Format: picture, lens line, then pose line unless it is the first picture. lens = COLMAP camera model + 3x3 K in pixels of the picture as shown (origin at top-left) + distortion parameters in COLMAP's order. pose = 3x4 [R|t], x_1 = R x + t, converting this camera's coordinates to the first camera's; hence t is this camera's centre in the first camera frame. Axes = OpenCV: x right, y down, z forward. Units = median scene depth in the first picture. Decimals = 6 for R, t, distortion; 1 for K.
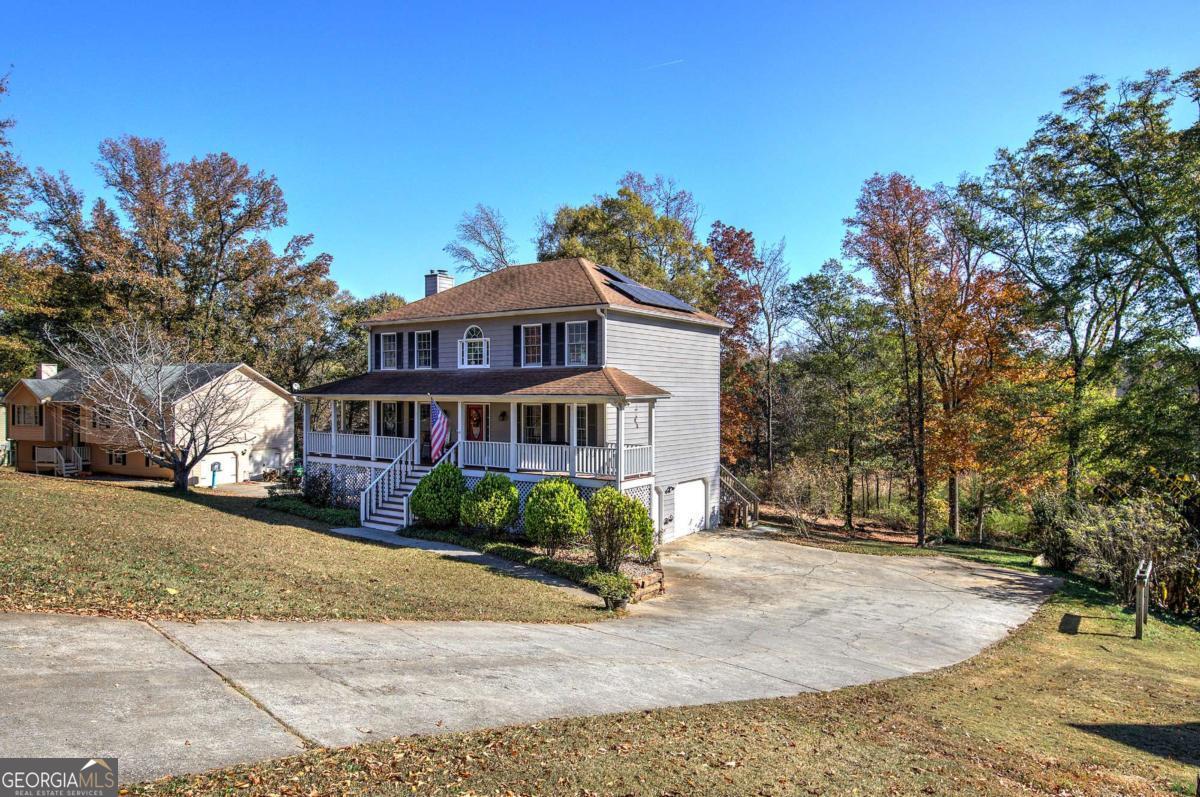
lens RADIAL K [[762.9, 0, 600.0], [0, 762.9, 398.5], [0, 0, 1]] dist [0.008436, 0.000021]
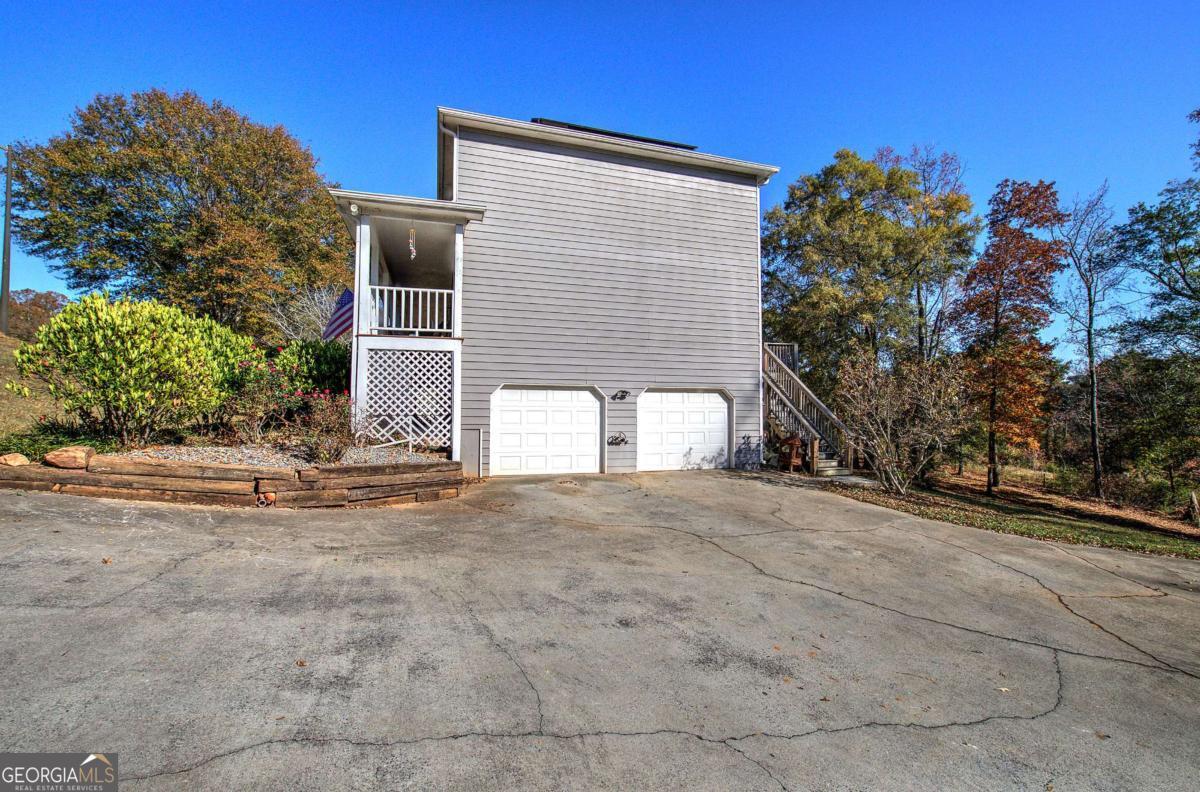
lens RADIAL K [[513.3, 0, 600.0], [0, 513.3, 396.0], [0, 0, 1]] dist [-0.007671, 0.001197]
pose [[0.795309, -0.023732, -0.605739, 0.321535], [-0.004962, 0.998945, -0.045652, 0.128730], [0.606184, 0.039313, 0.794352, 0.567776]]
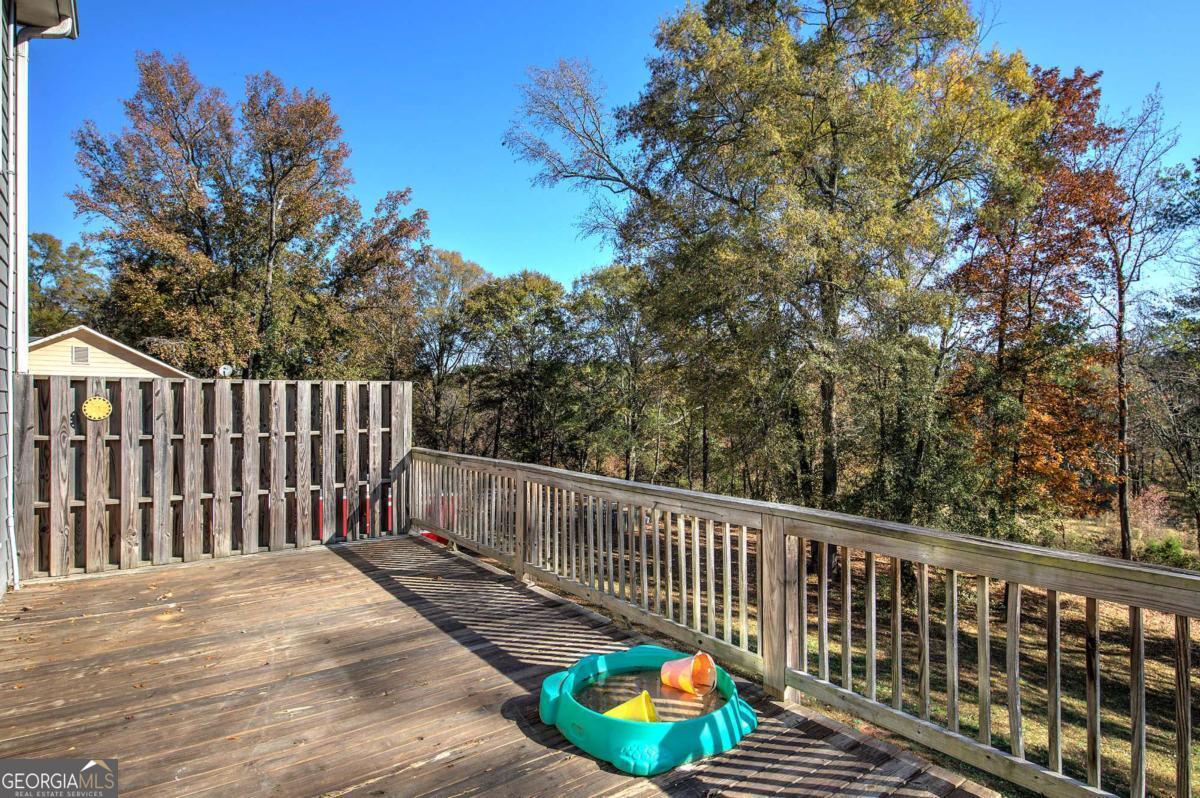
lens RADIAL K [[658.6, 0, 600.0], [0, 658.6, 399.0], [0, 0, 1]] dist [0.031315, -0.000082]
pose [[0.947405, -0.003511, -0.320019, 0.061240], [-0.000208, 0.999933, -0.011585, 0.021507], [0.320038, 0.011043, 0.947340, 1.068937]]
